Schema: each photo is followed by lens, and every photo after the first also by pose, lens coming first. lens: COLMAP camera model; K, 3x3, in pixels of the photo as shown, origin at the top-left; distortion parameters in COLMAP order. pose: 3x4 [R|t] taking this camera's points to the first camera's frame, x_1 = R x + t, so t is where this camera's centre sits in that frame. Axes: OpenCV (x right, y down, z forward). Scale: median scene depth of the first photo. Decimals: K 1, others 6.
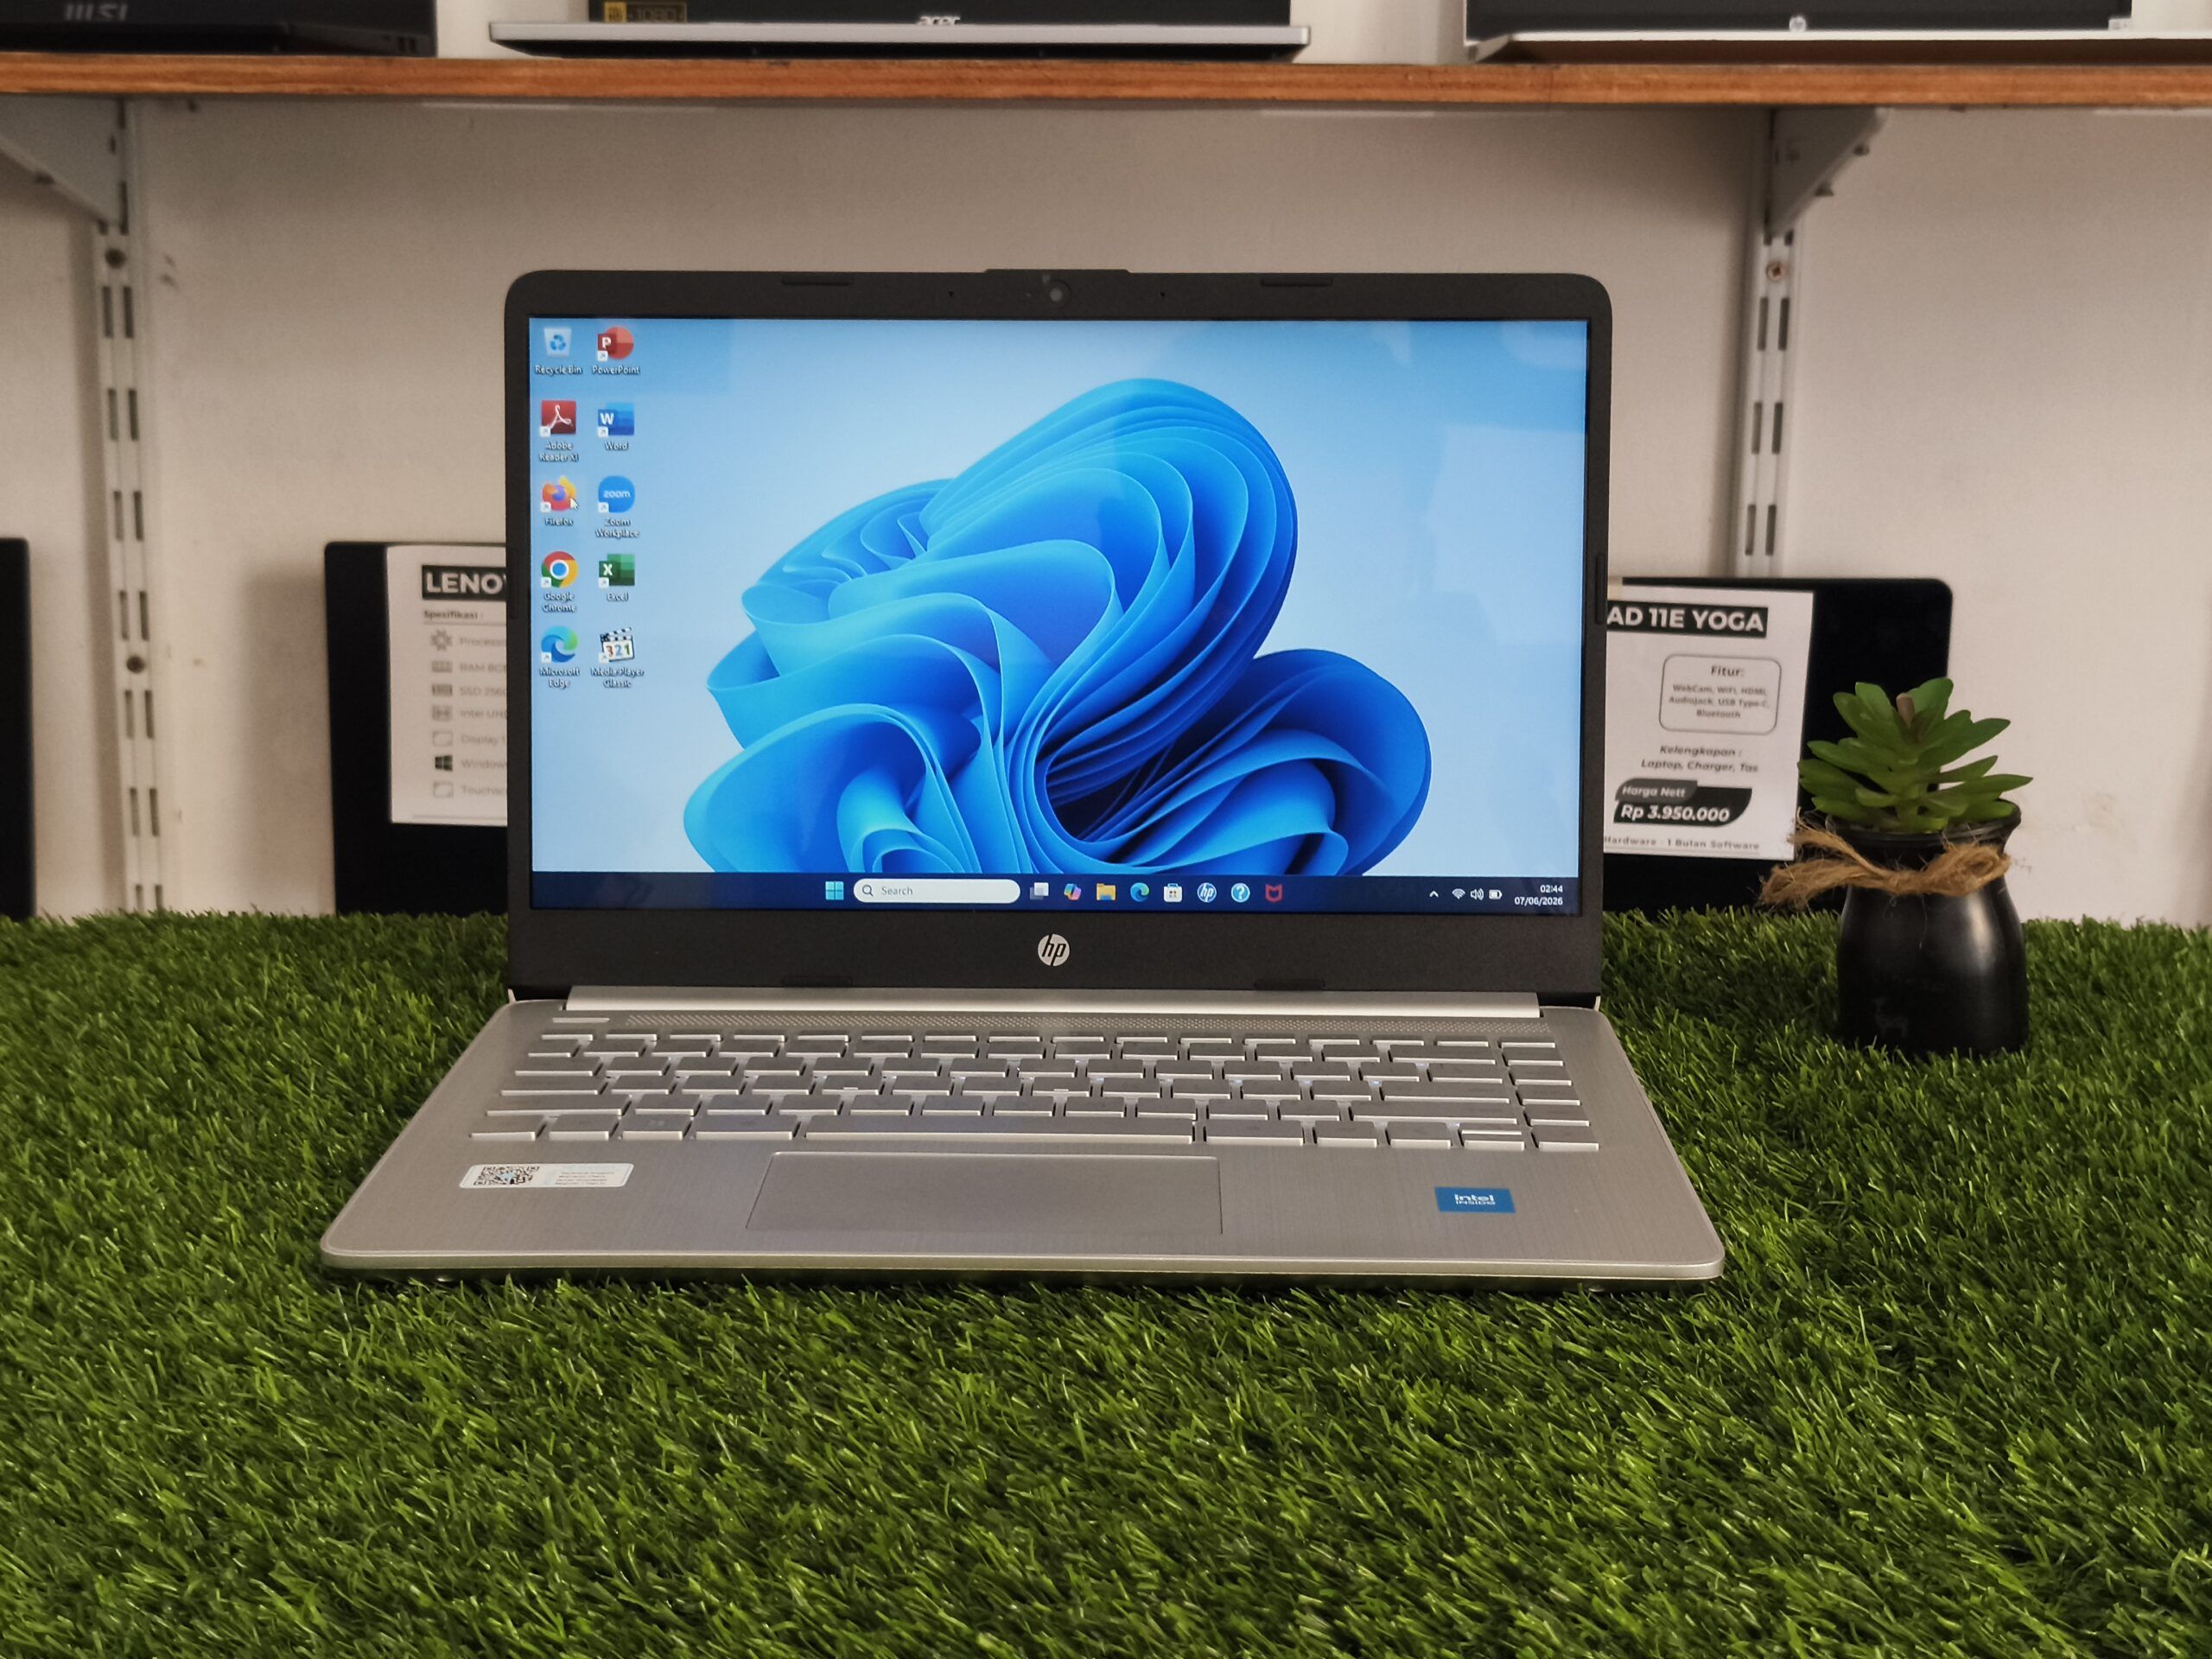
lens RADIAL K [[3239.2, 0, 1106.0], [0, 3239.2, 829.5], [0, 0, 1]] dist [0.039126, -0.207400]
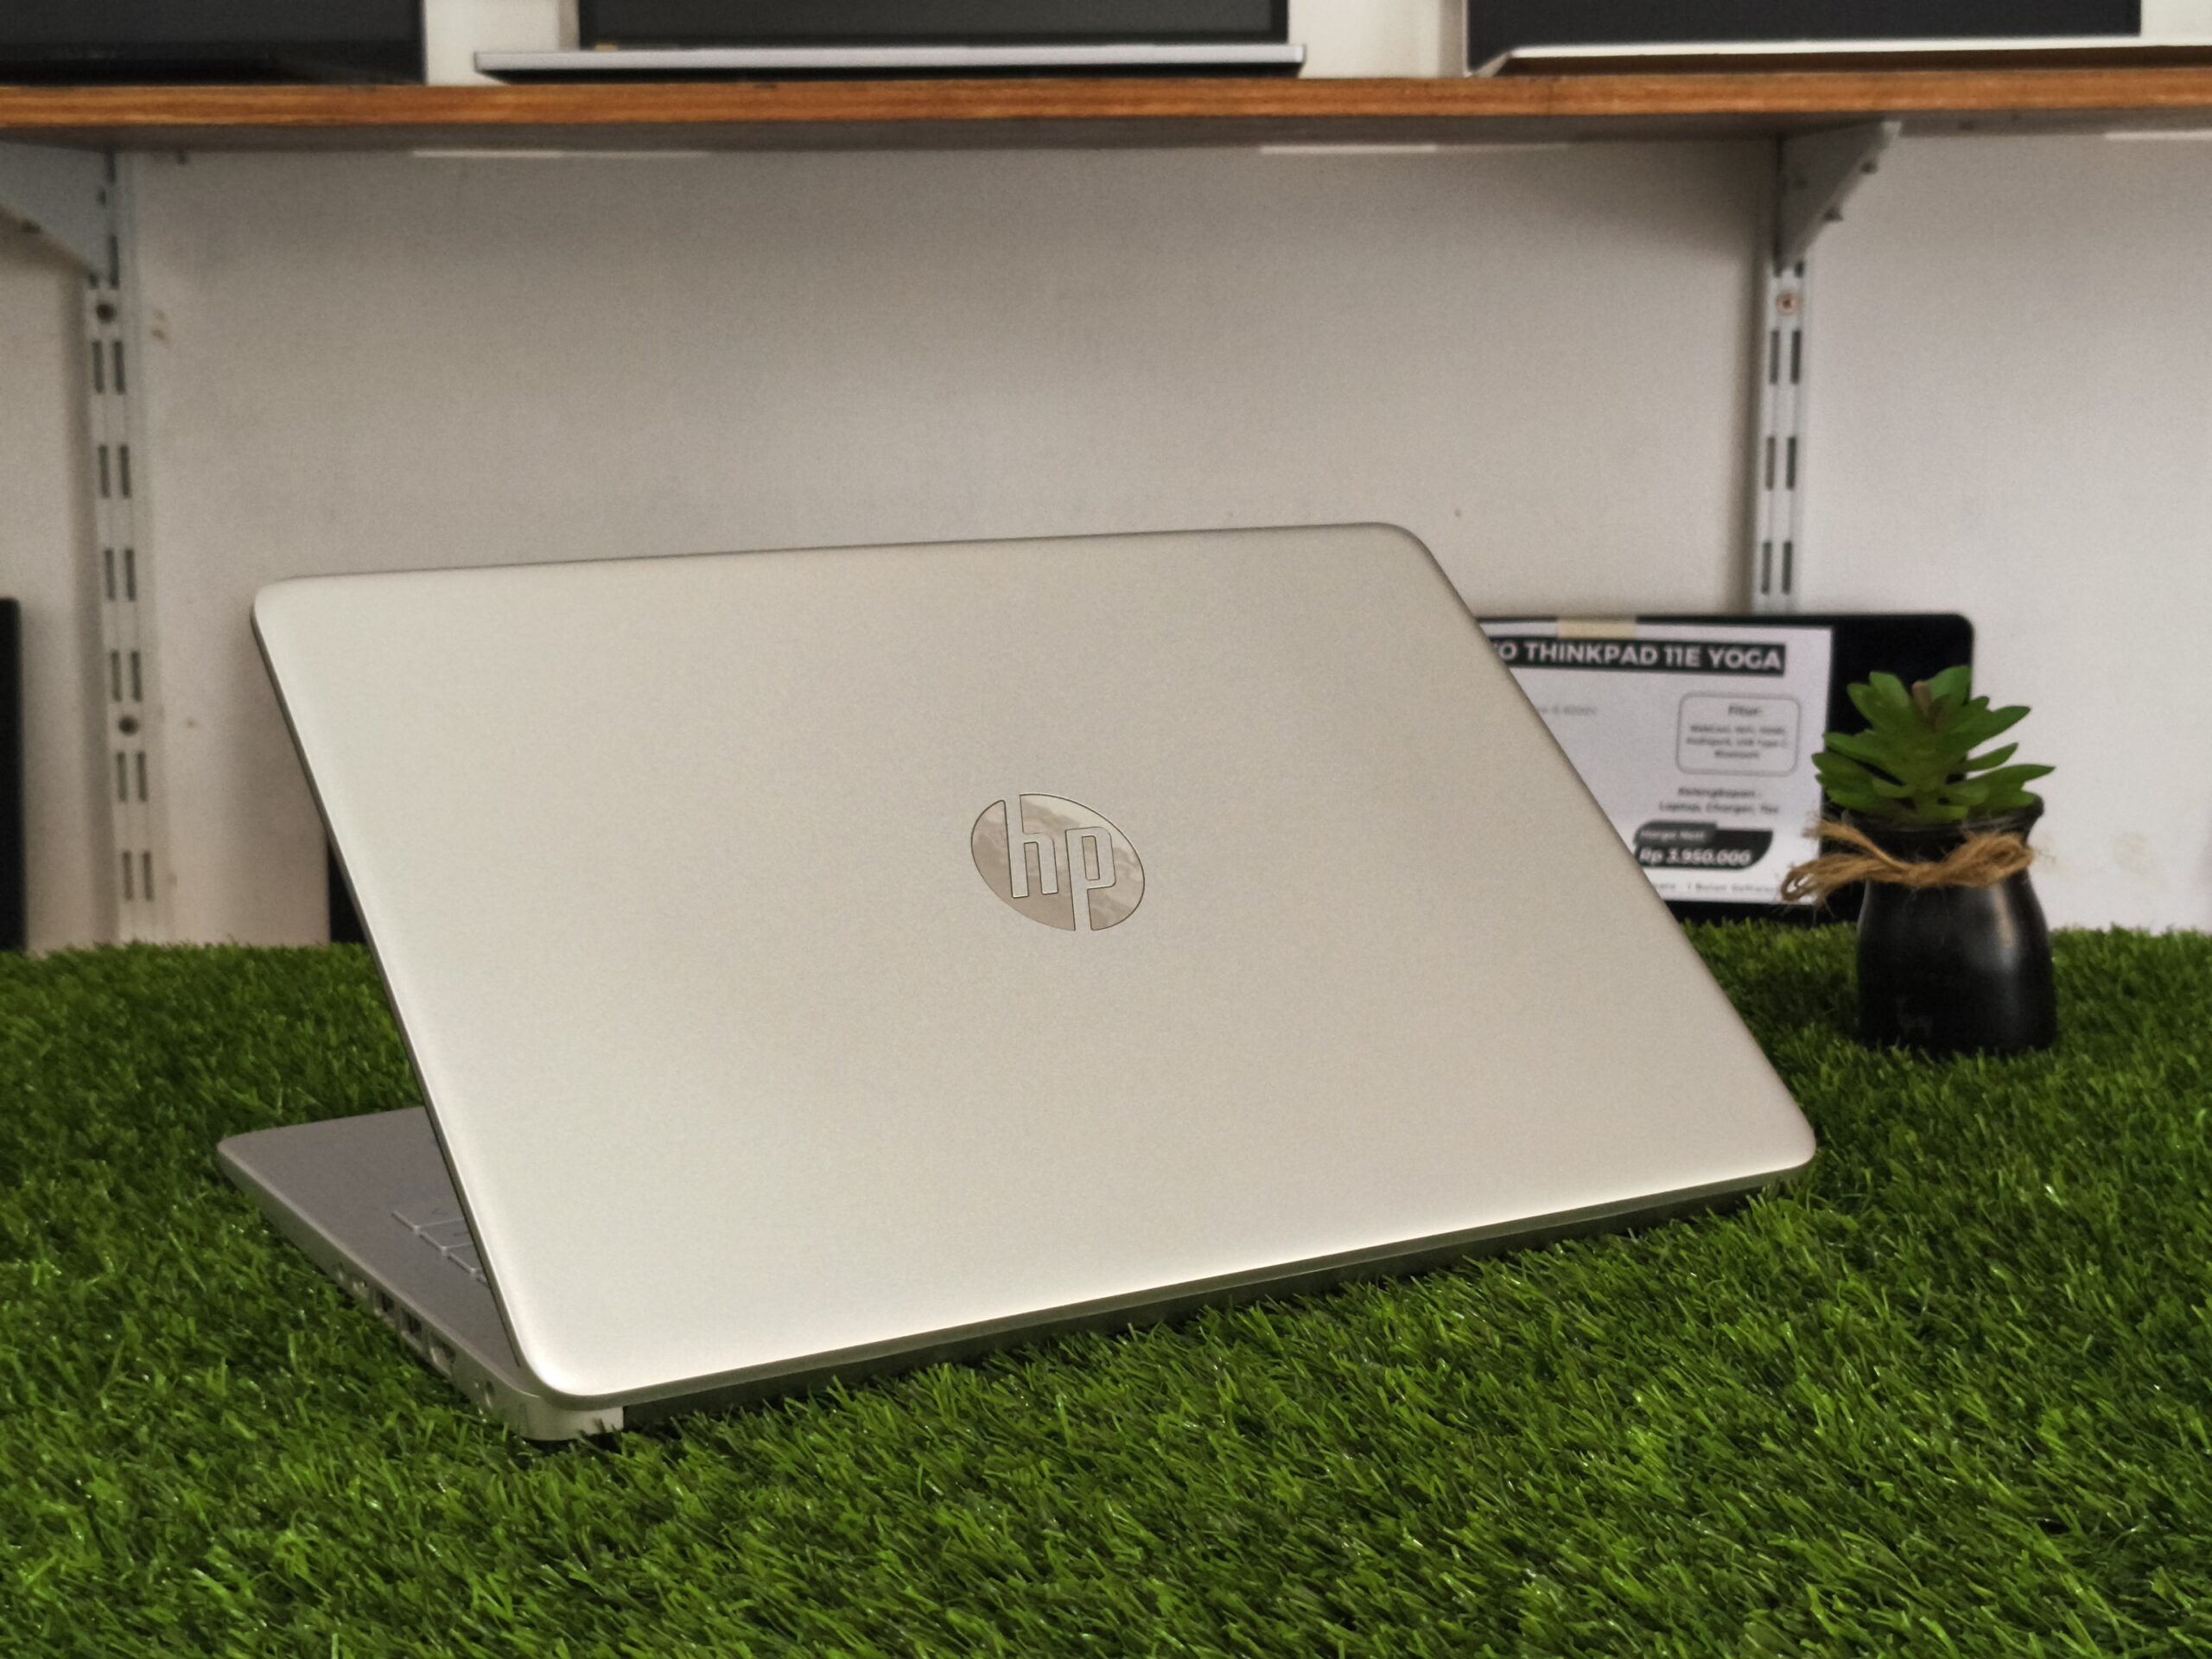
lens RADIAL K [[3242.7, 0, 1105.0], [0, 3242.7, 847.3], [0, 0, 1]] dist [0.020938, -0.094769]
pose [[0.999869, -0.013218, -0.009322, 0.012431], [0.012920, 0.999423, -0.031398, 0.039695], [0.009732, 0.031273, 0.999464, 0.034745]]
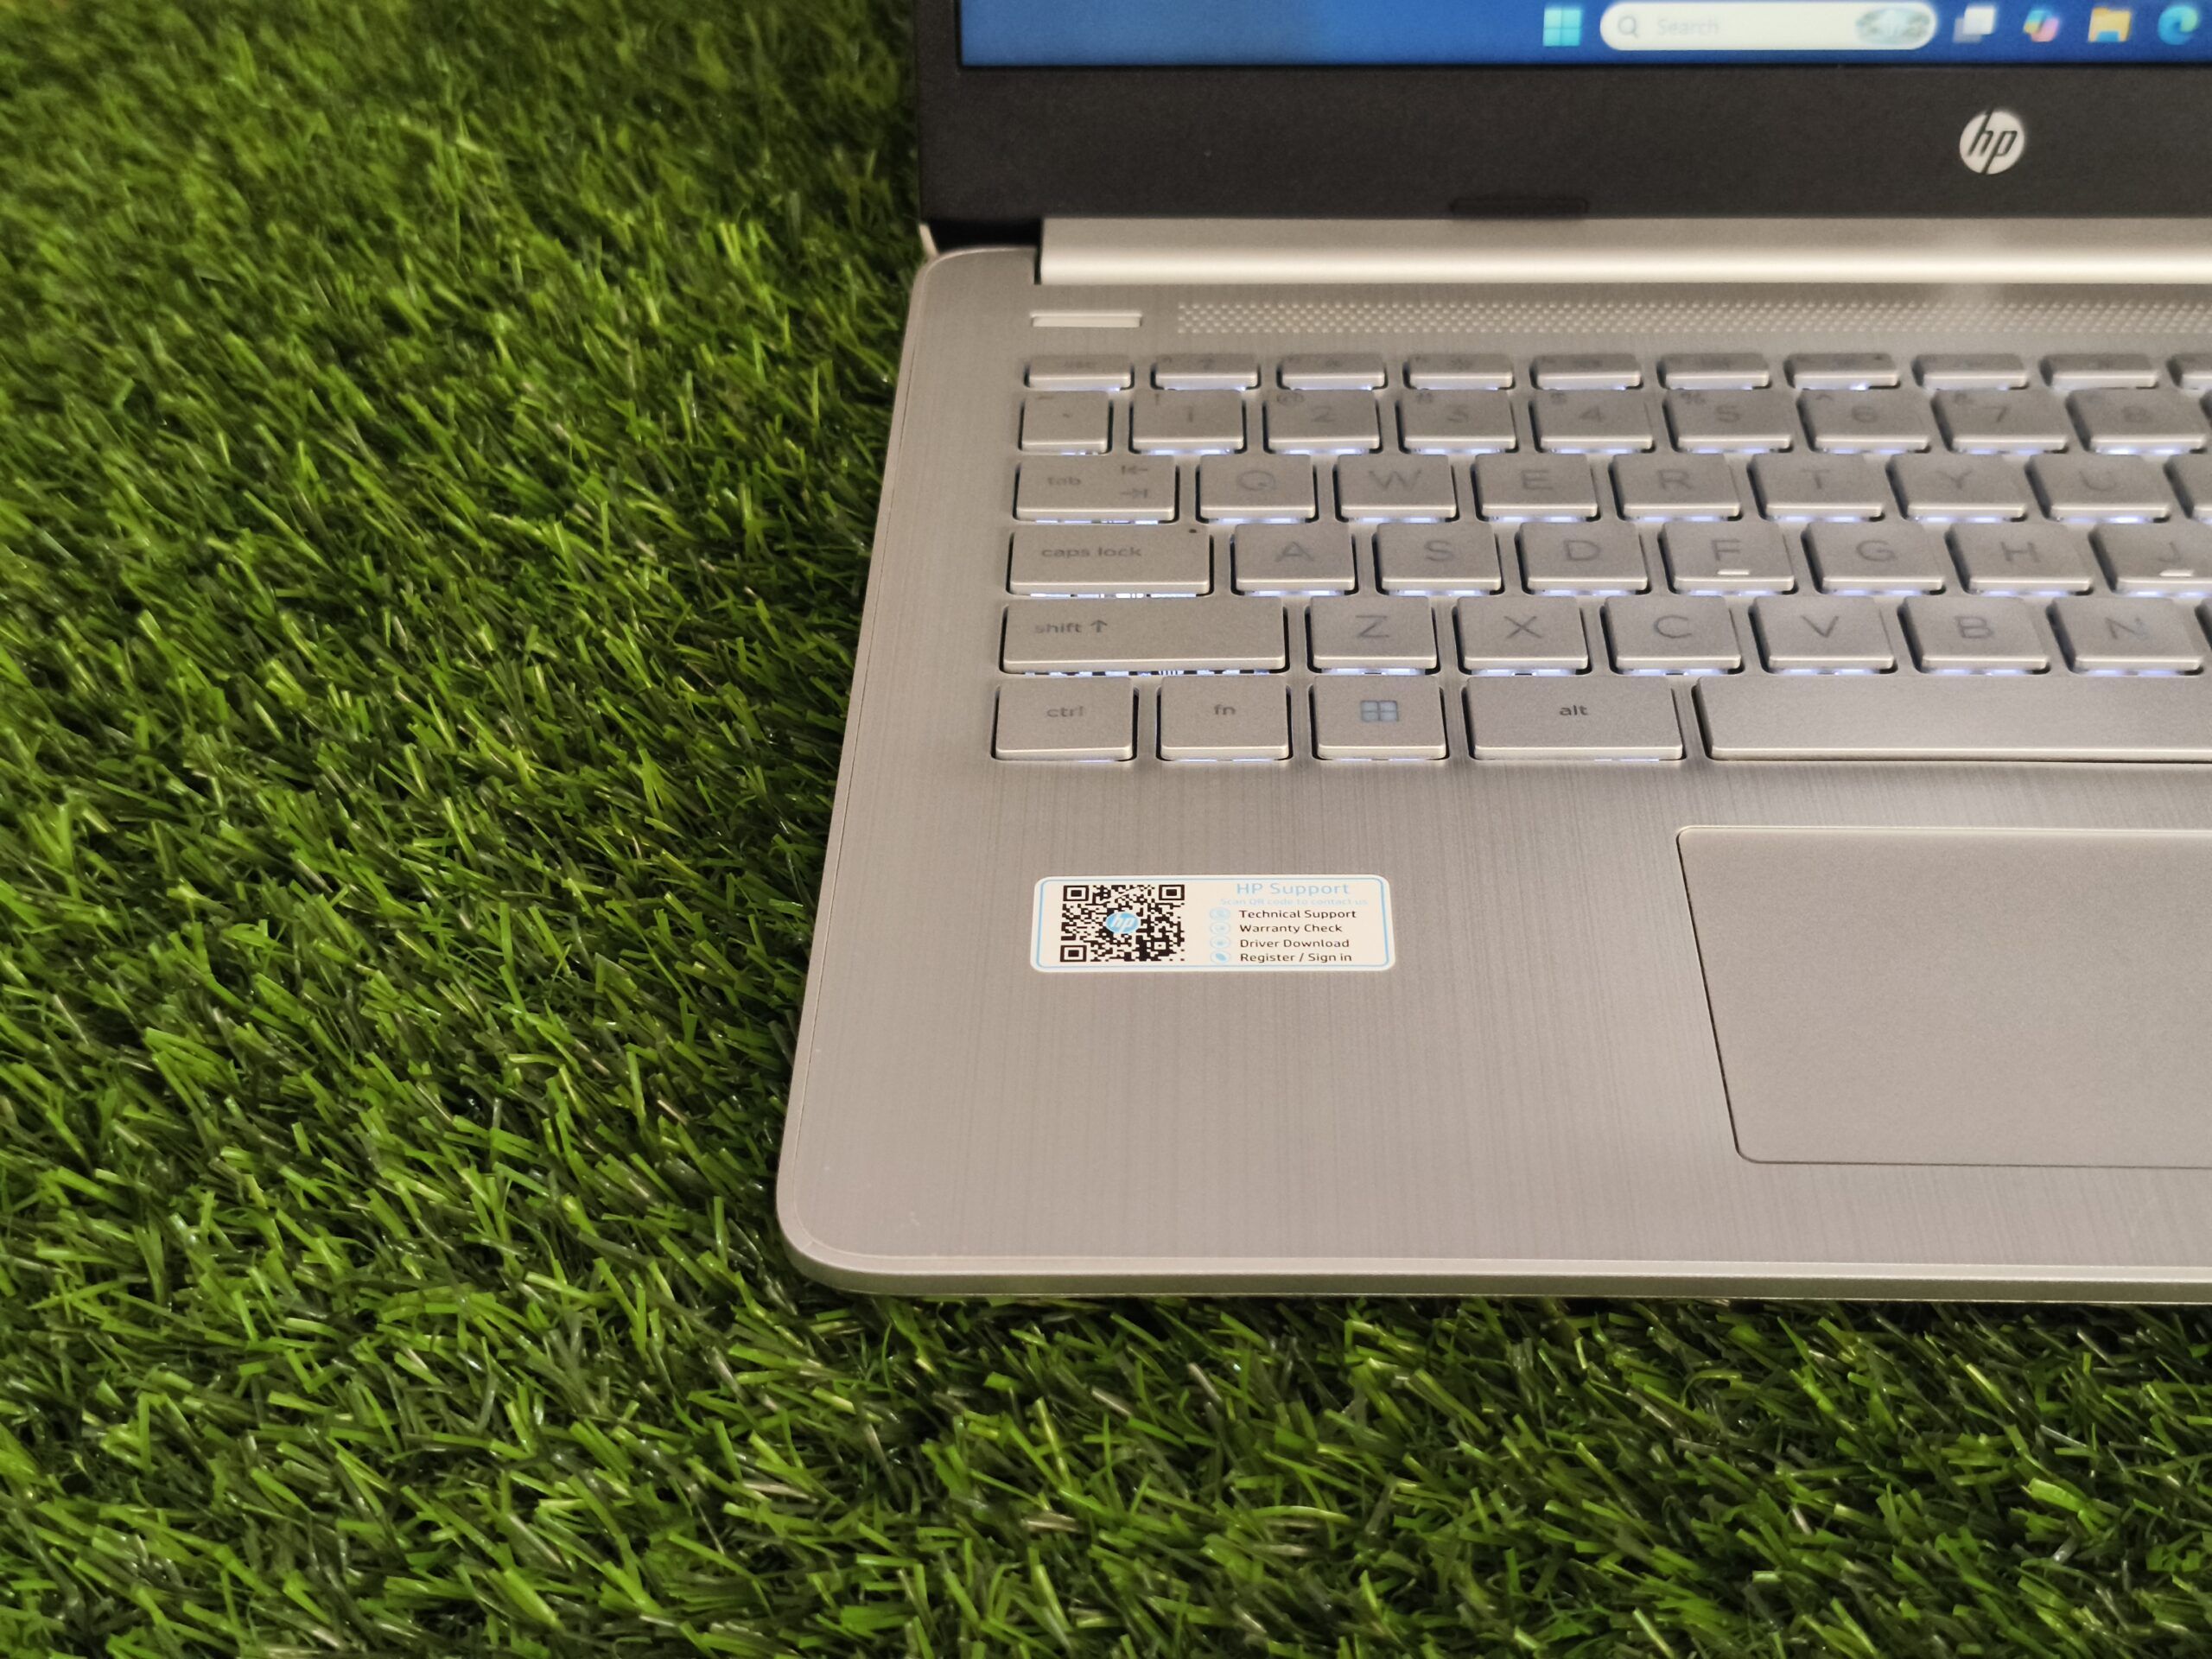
lens RADIAL K [[3242.7, 0, 1105.0], [0, 3242.7, 847.3], [0, 0, 1]] dist [0.020938, -0.094769]
pose [[0.999867, -0.010750, -0.012268, -0.168207], [0.014925, 0.906393, 0.422171, -0.089099], [0.006582, -0.422298, 0.906433, 0.547230]]
